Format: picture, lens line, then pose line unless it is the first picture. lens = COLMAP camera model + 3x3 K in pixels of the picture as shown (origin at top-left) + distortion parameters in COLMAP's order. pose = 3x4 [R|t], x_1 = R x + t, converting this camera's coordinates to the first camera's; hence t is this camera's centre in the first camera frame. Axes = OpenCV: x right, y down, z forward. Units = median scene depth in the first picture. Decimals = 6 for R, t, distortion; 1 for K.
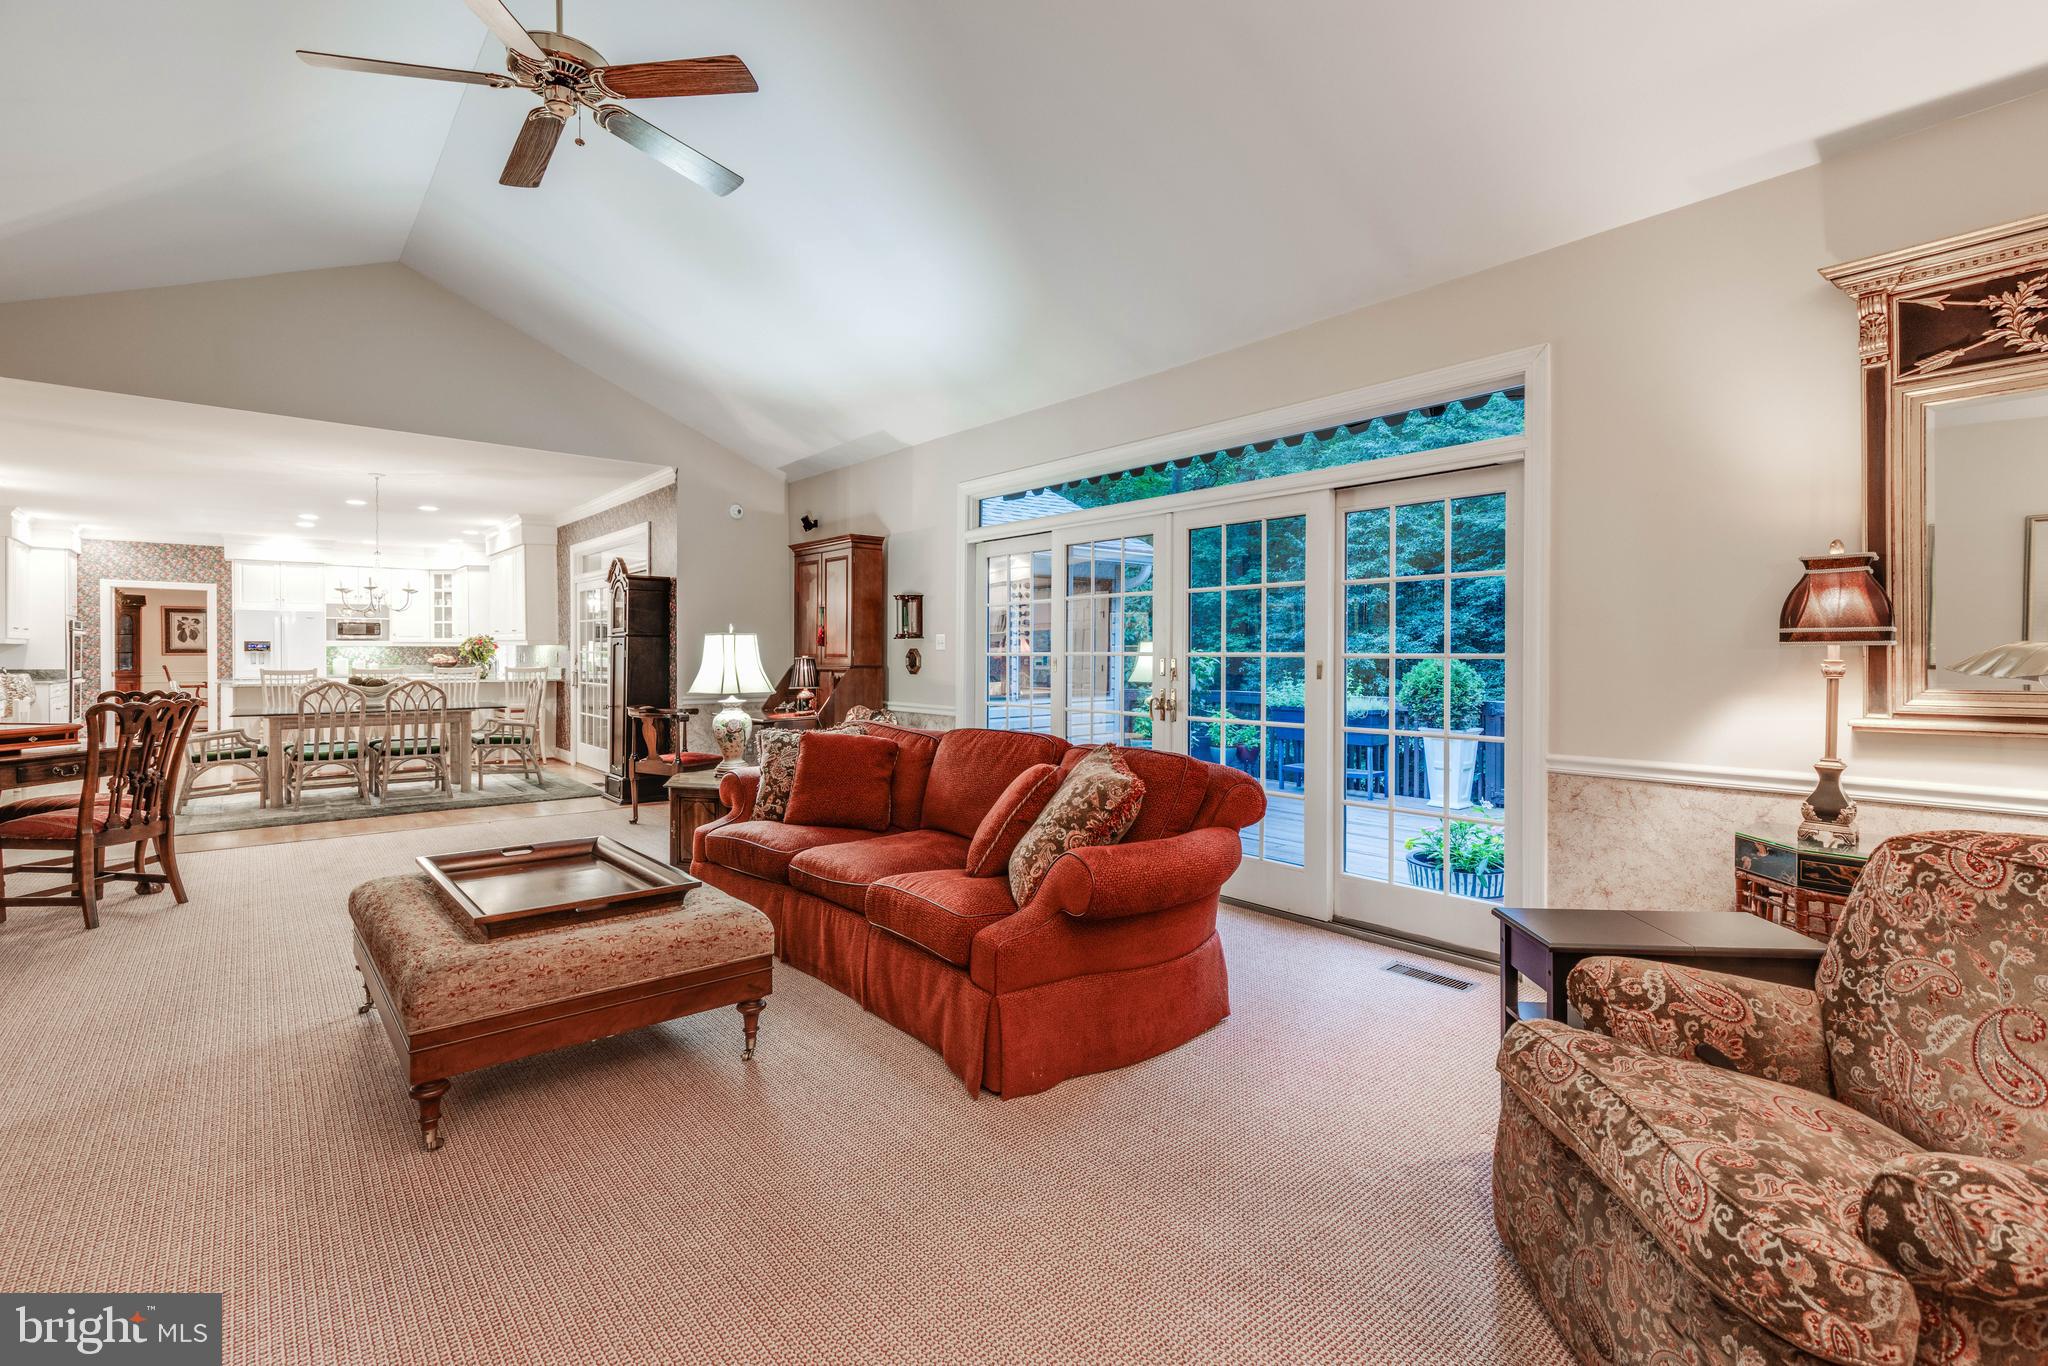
lens RADIAL K [[933.7, 0, 1038.4], [0, 933.7, 668.9], [0, 0, 1]] dist [0.002718, 0.000027]
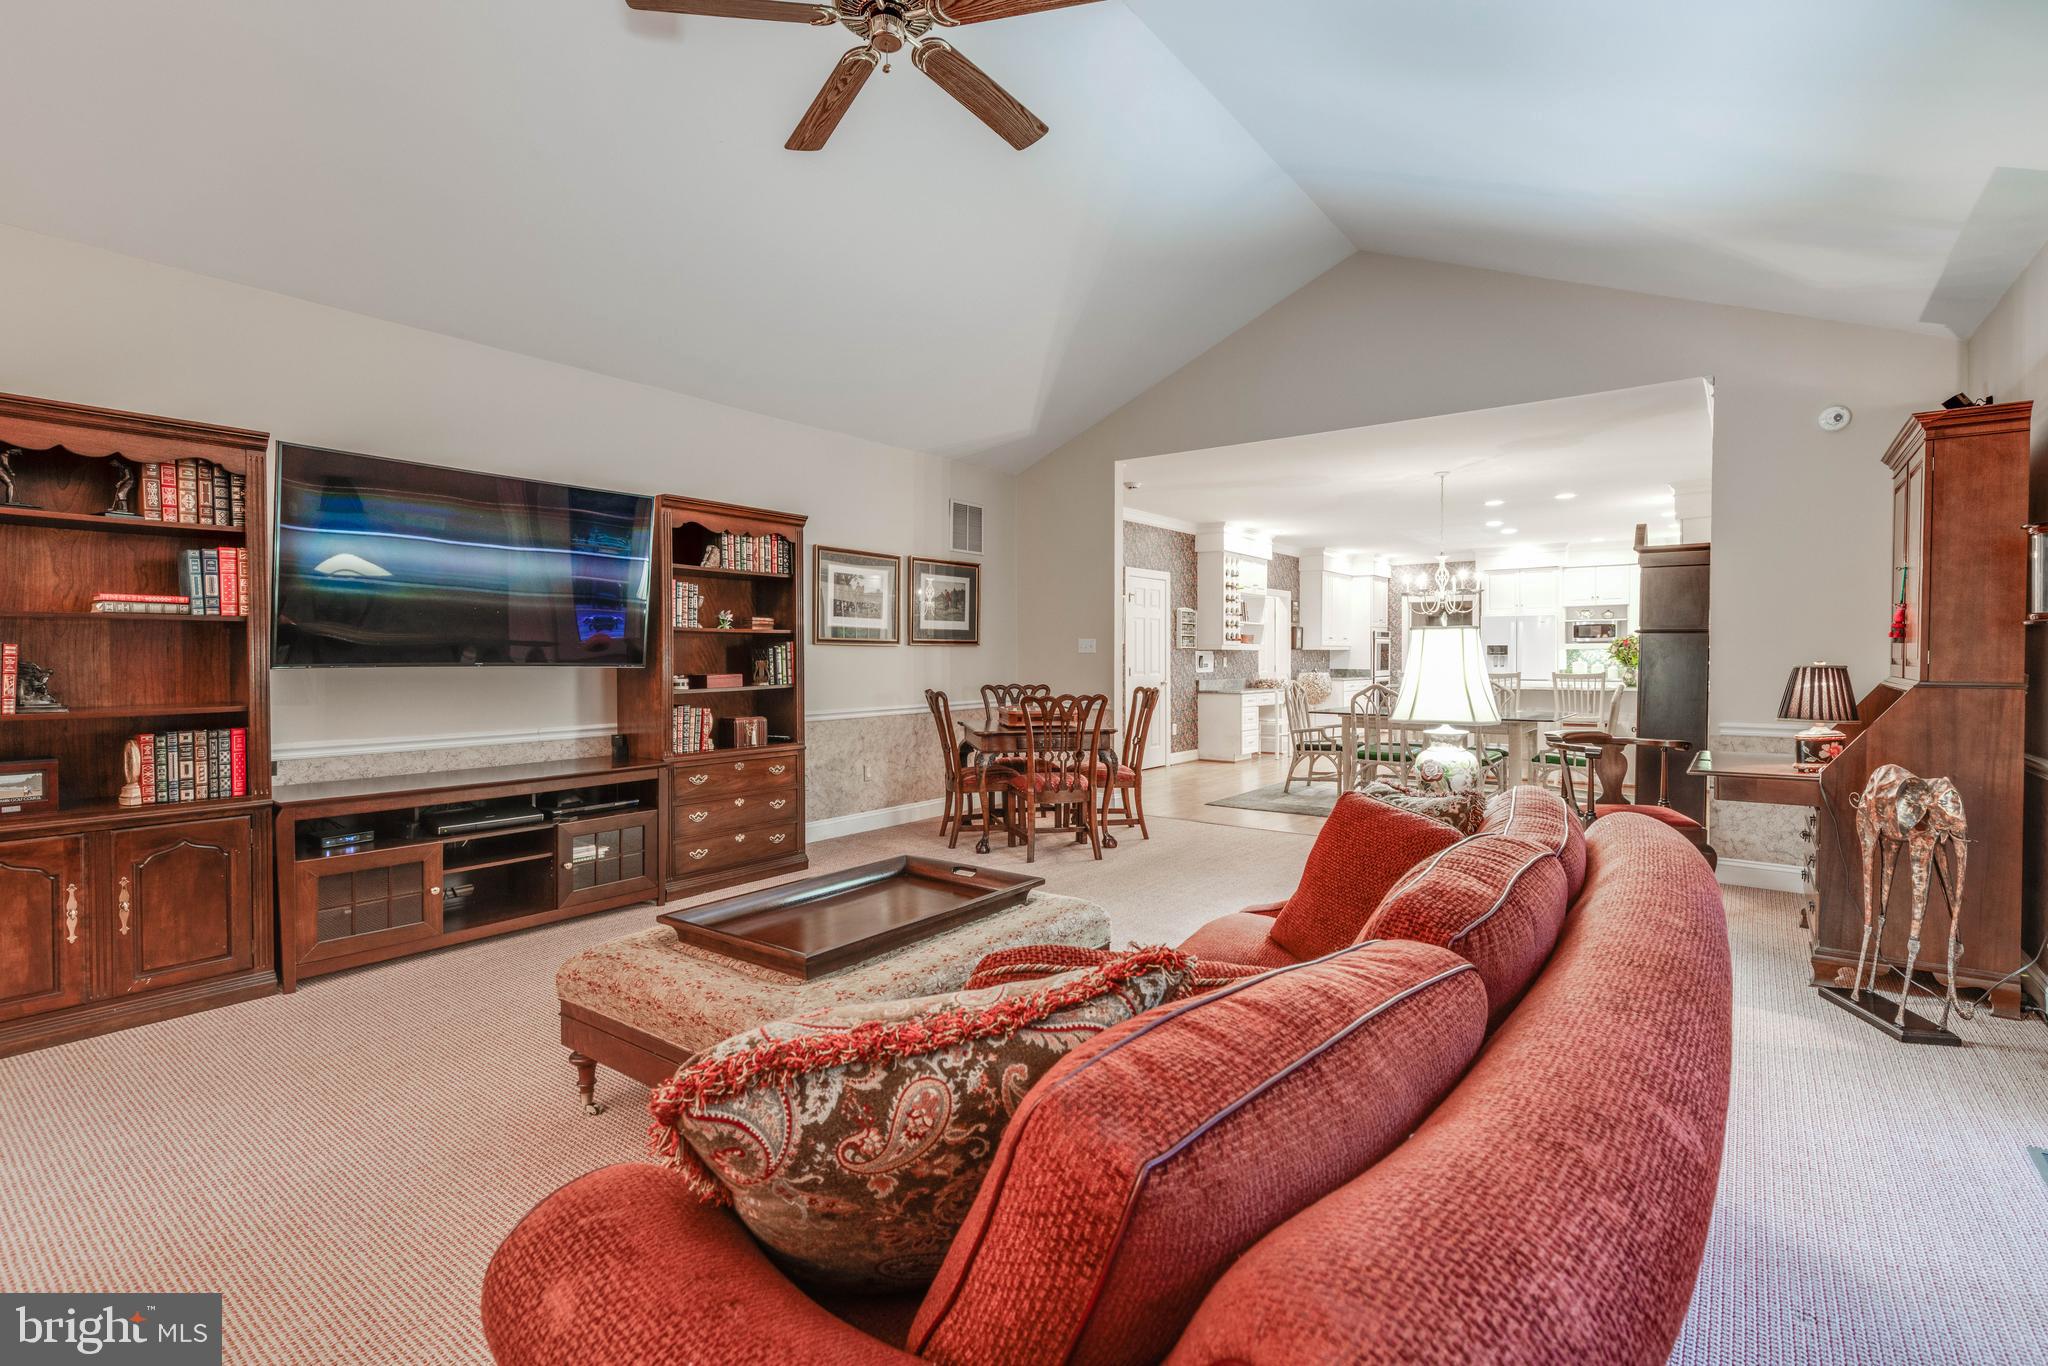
lens RADIAL K [[933.7, 0, 1036.0], [0, 933.7, 672.2], [0, 0, 1]] dist [0.002718, 0.000027]
pose [[0.220034, 0.016129, -0.975359, 0.151833], [-0.014206, 0.999810, 0.013329, -0.007454], [0.975389, 0.010923, 0.220222, 0.373482]]
